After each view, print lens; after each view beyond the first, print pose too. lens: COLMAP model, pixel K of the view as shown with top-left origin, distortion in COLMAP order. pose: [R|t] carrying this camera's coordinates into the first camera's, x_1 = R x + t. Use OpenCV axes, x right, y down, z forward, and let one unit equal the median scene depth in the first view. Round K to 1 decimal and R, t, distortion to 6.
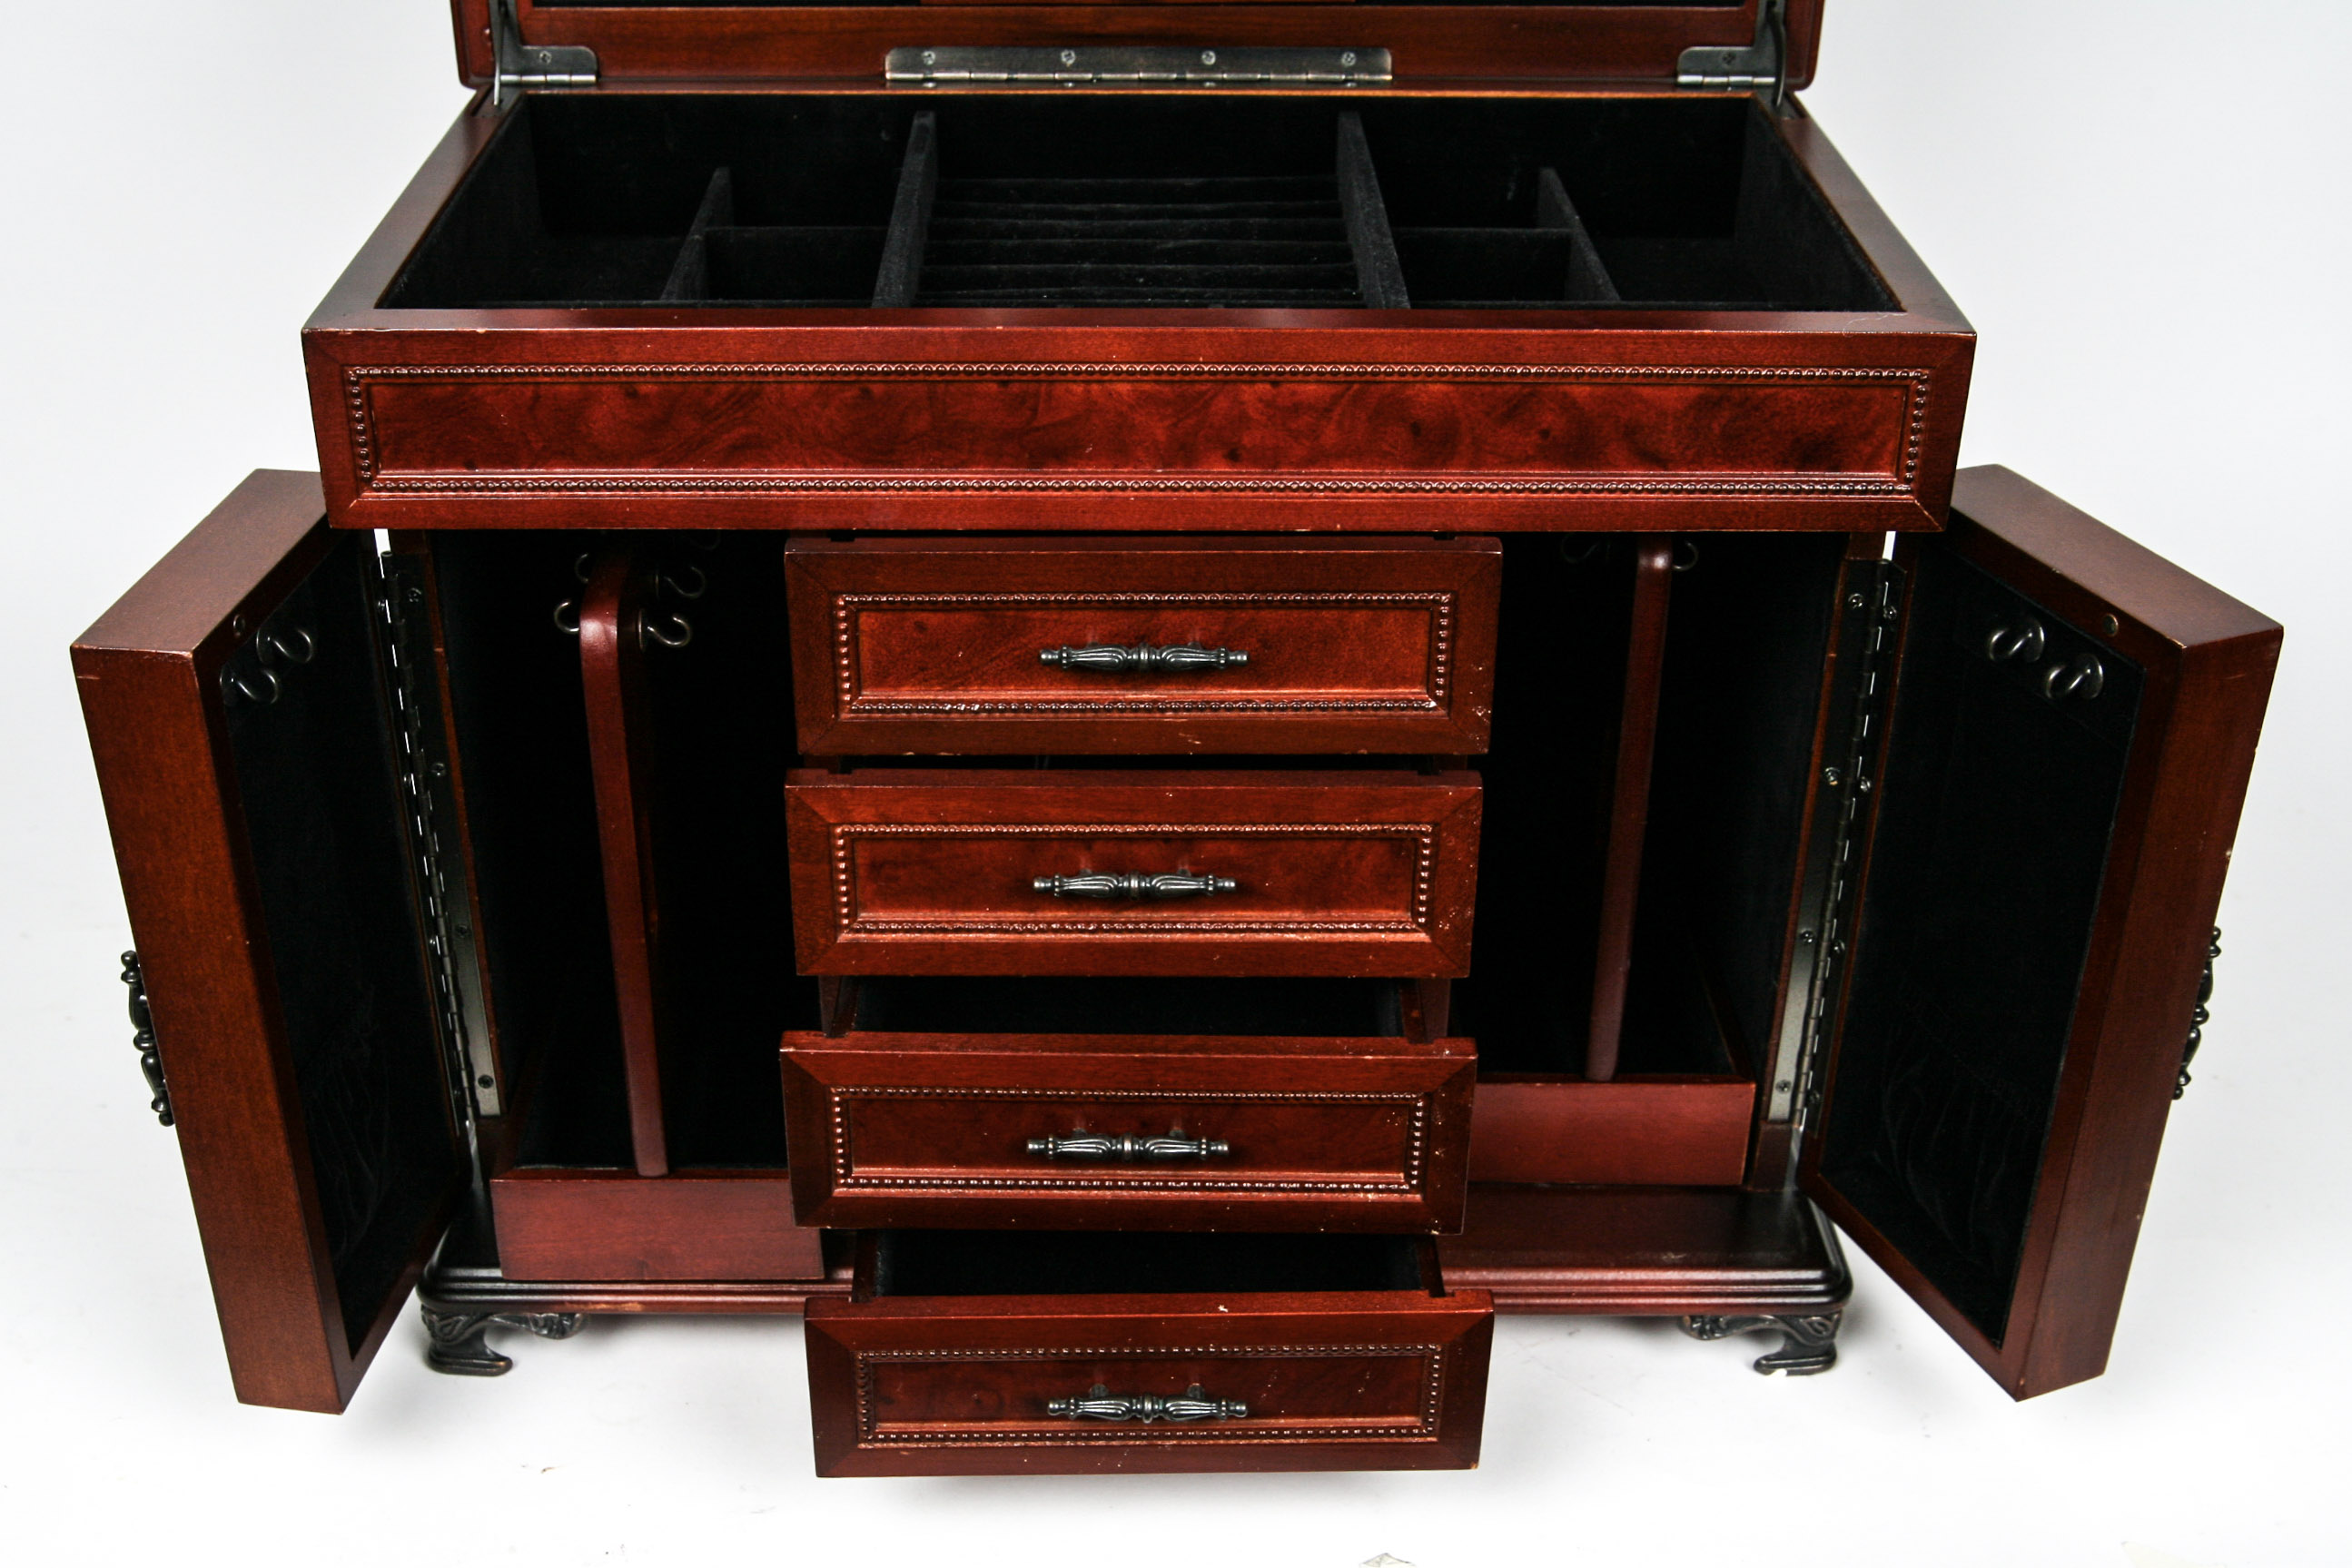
lens RADIAL K [[2835.4, 0, 1124.2], [0, 2835.4, 956.1], [0, 0, 1]] dist [-0.037796, 0.000000]
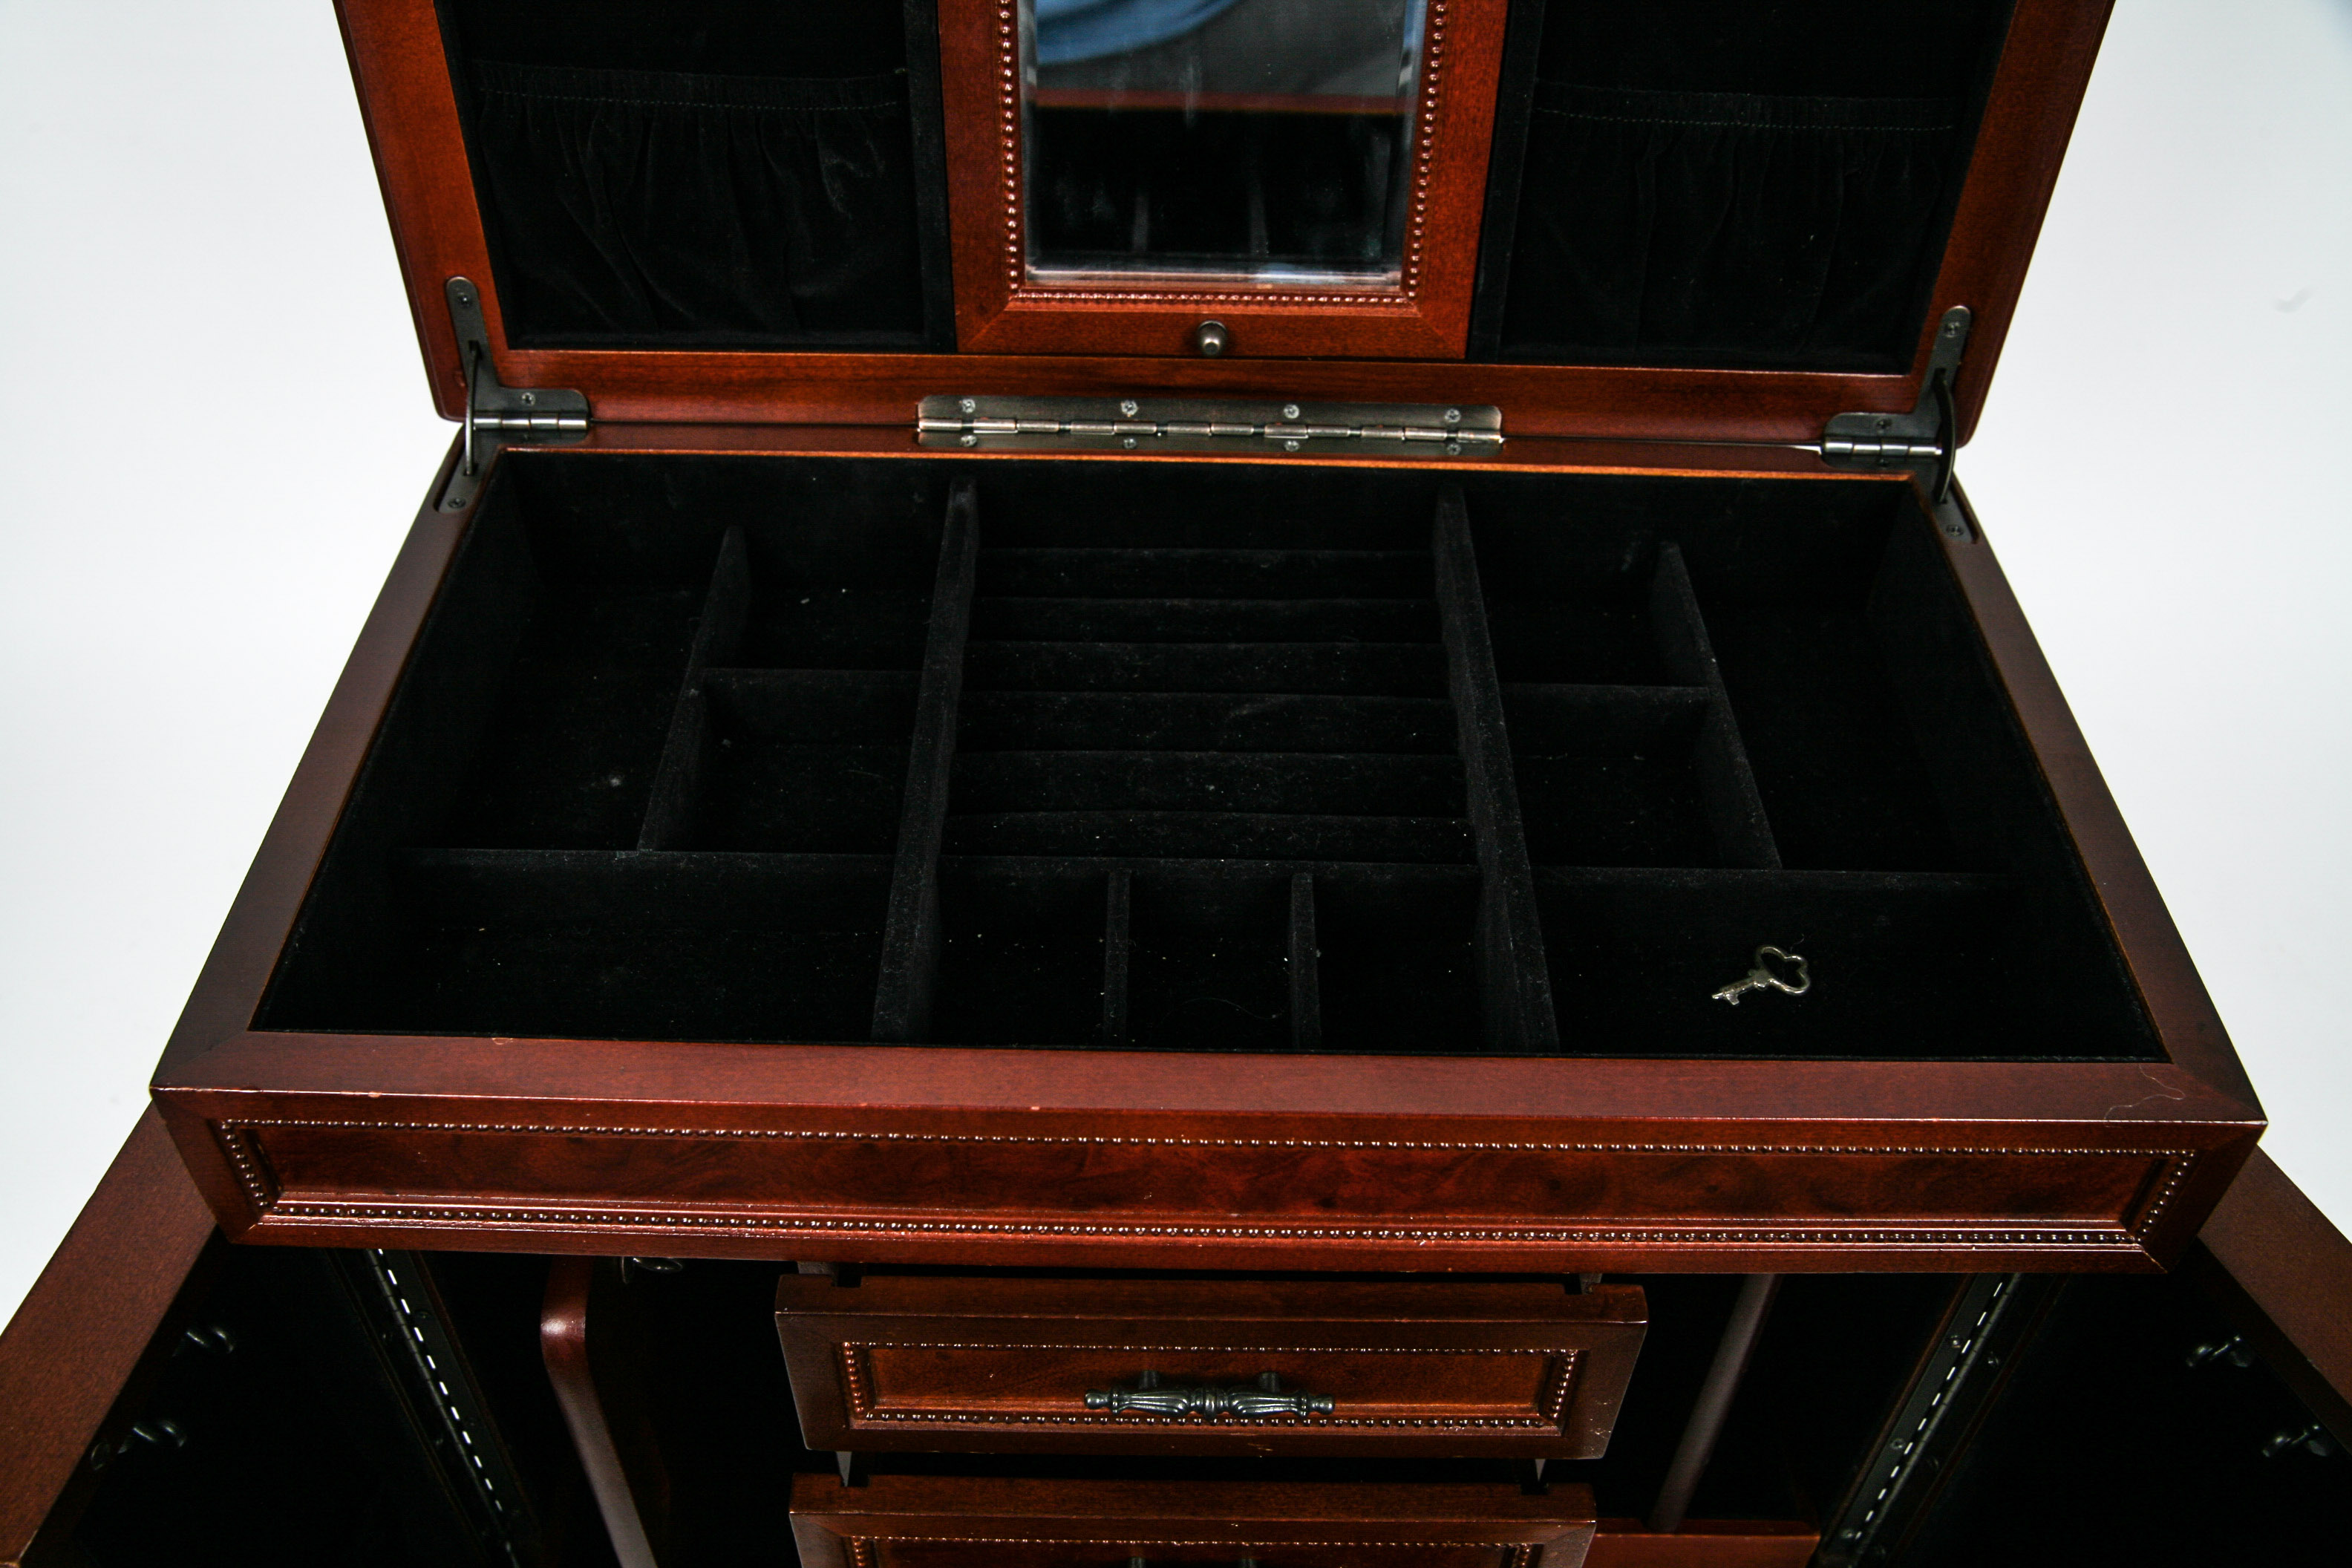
lens RADIAL K [[1972.0, 0, 1178.9], [0, 1972.0, 775.5], [0, 0, 1]] dist [-0.079724, 0.045715]
pose [[0.999848, 0.014606, 0.009534, -0.010261], [-0.016280, 0.977660, 0.209562, -0.395630], [-0.006260, -0.209685, 0.977749, 0.457286]]
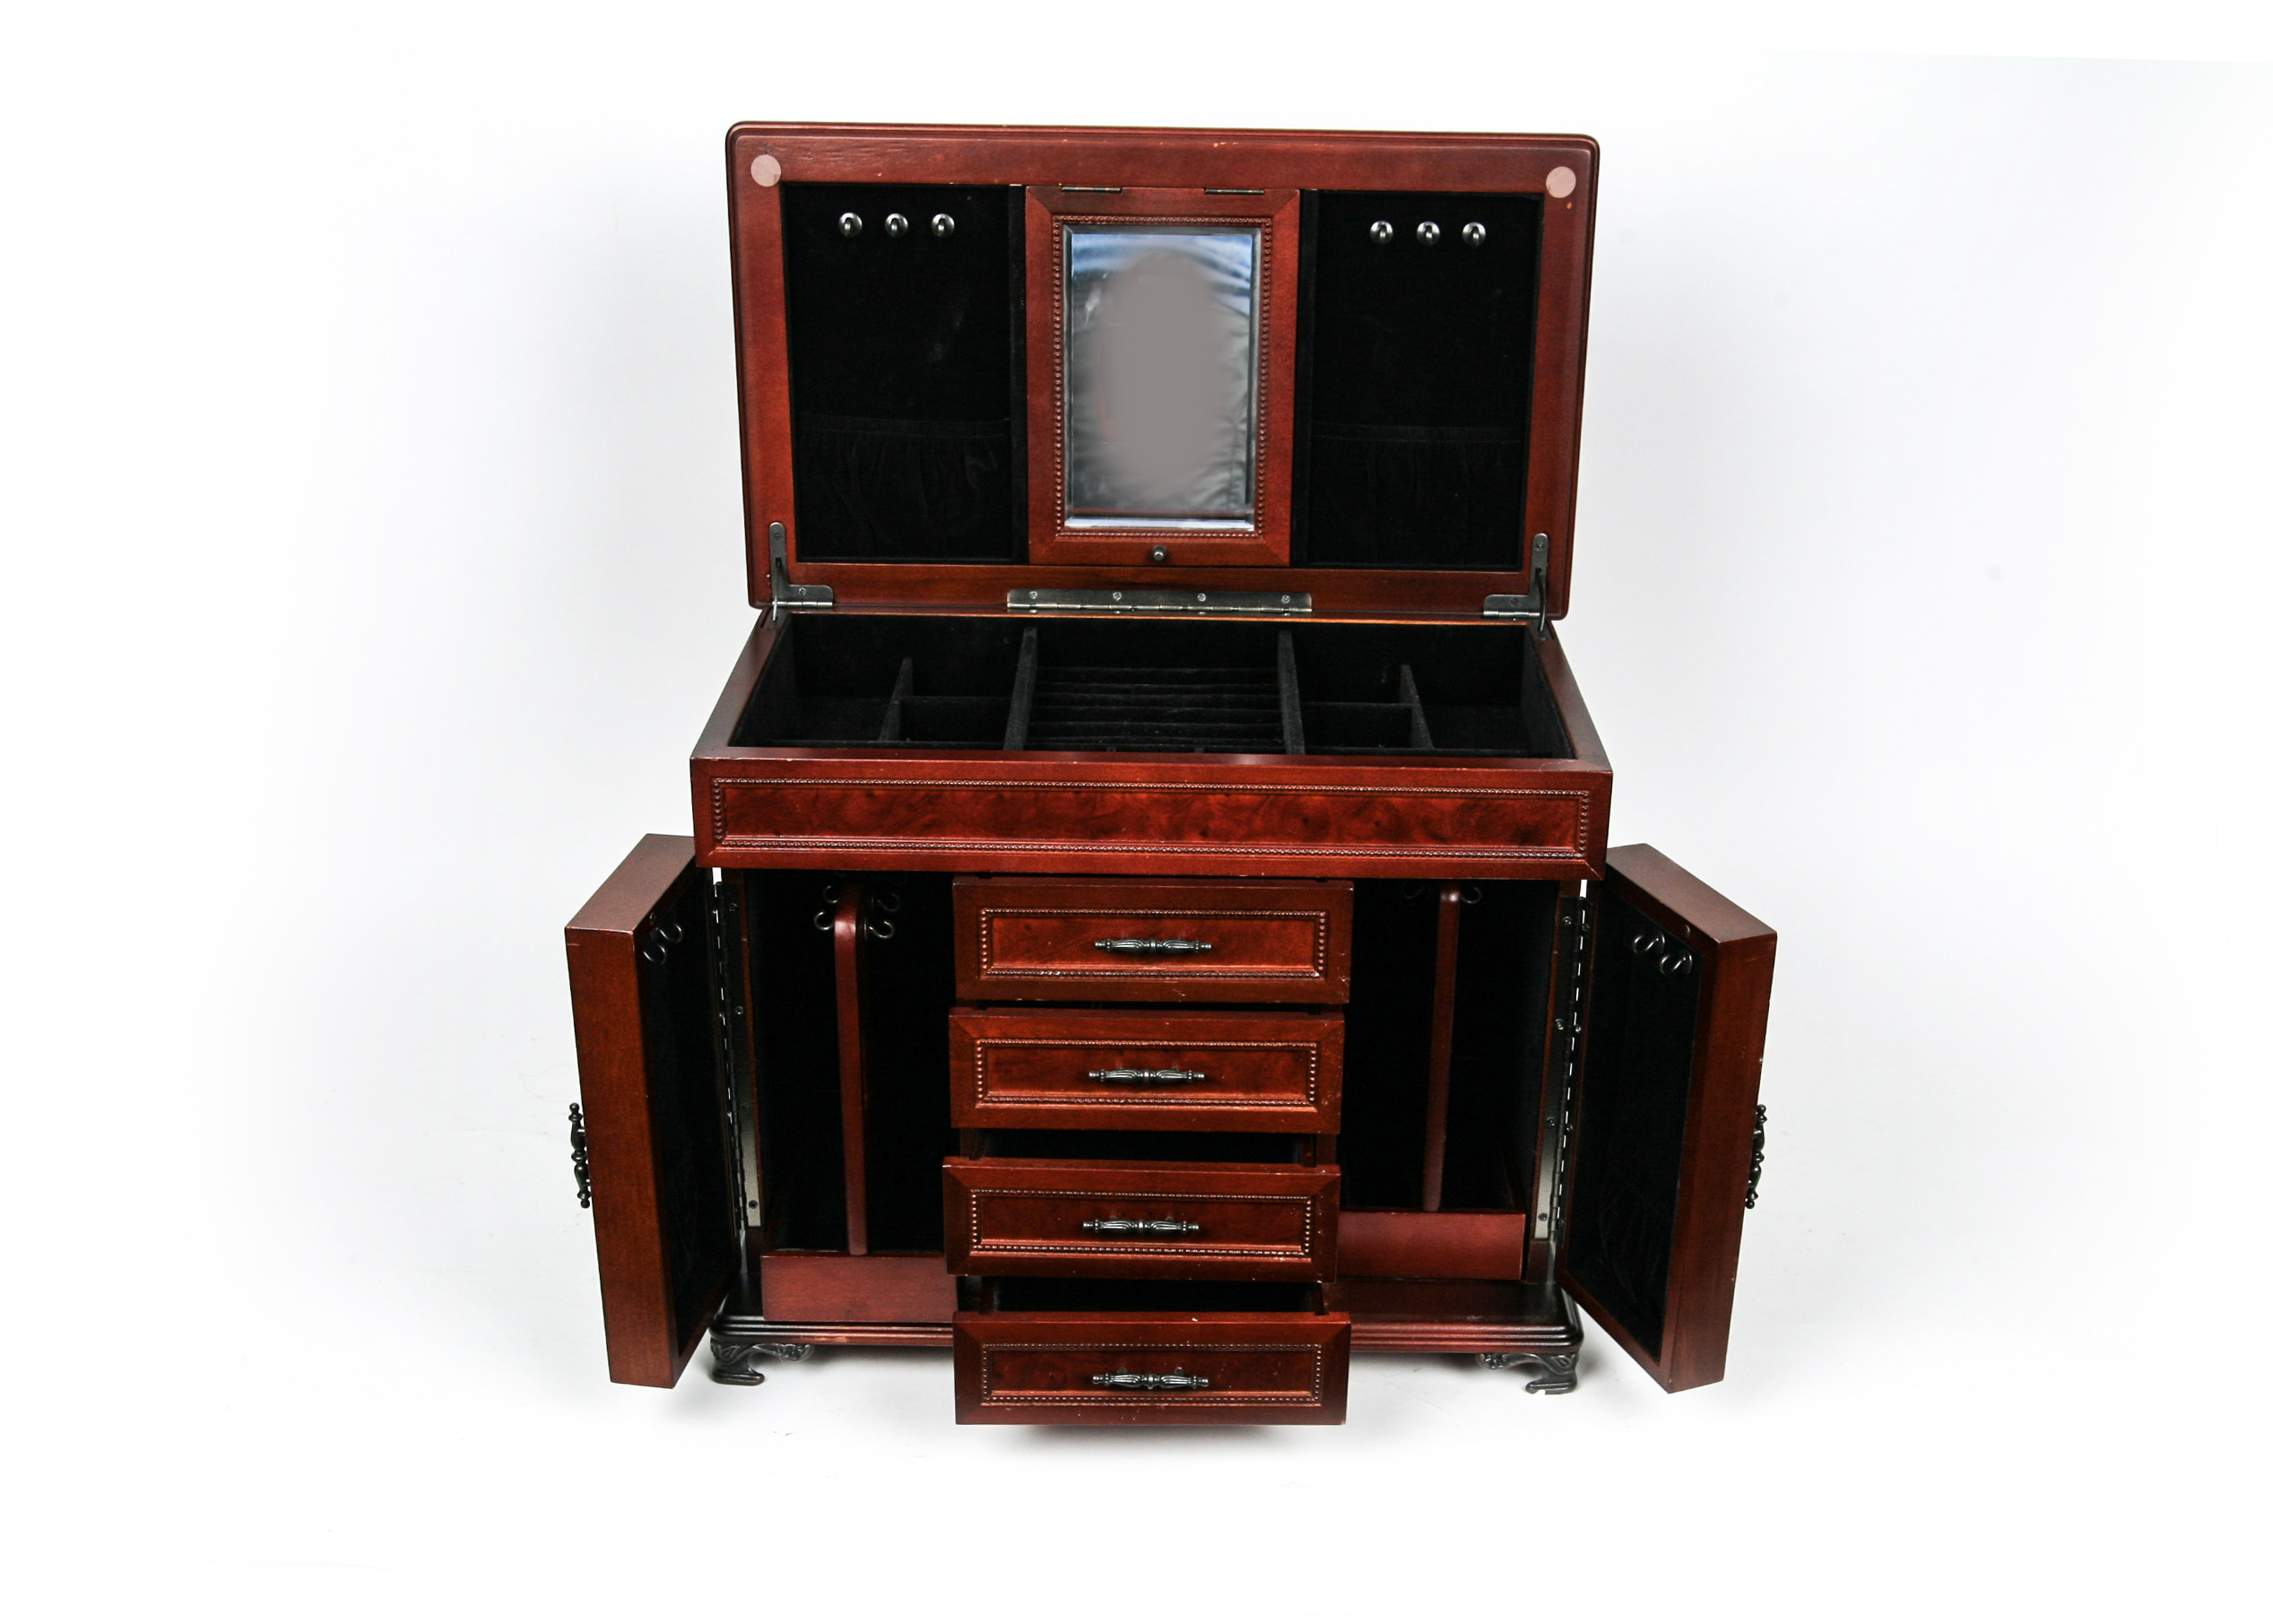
lens RADIAL K [[2765.7, 0, 1190.8], [0, 2765.7, 1020.8], [0, 0, 1]] dist [-0.018732, 0.000000]
pose [[0.999914, 0.012145, 0.004966, 0.021845], [-0.011533, 0.994000, -0.108774, 0.126131], [-0.006257, 0.108708, 0.994054, -0.697936]]
